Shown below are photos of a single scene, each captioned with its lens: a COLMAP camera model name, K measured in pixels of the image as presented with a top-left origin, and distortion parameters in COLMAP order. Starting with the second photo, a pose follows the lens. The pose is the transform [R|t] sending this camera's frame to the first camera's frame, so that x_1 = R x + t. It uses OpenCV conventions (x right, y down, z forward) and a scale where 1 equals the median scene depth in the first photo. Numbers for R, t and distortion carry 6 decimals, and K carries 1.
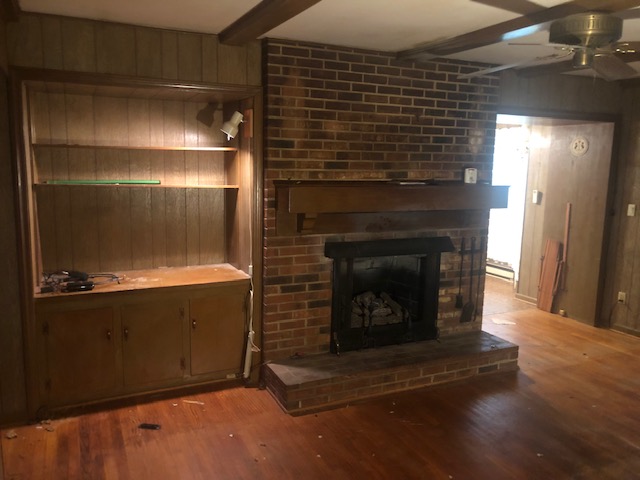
lens RADIAL K [[531.2, 0, 320.0], [0, 531.2, 240.0], [0, 0, 1]] dist [-0.000411, -0.000625]
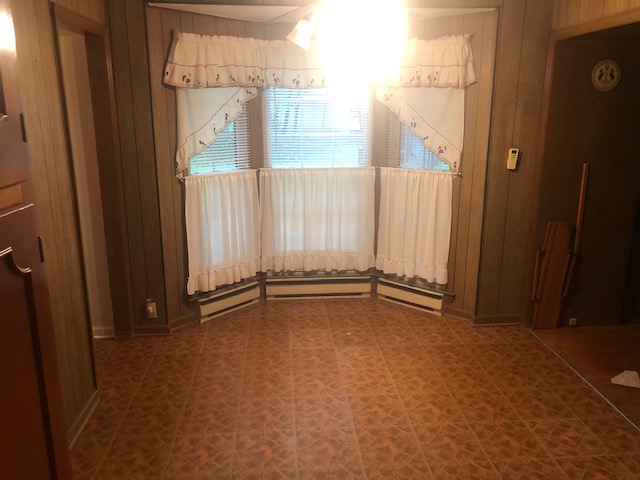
lens RADIAL K [[531.2, 0, 320.0], [0, 531.2, 240.0], [0, 0, 1]] dist [-0.000411, -0.000625]
pose [[0.365719, -0.250051, 0.896507, -0.261722], [0.146551, 0.966690, 0.209843, -0.161496], [-0.919115, 0.054641, 0.390182, 1.028031]]
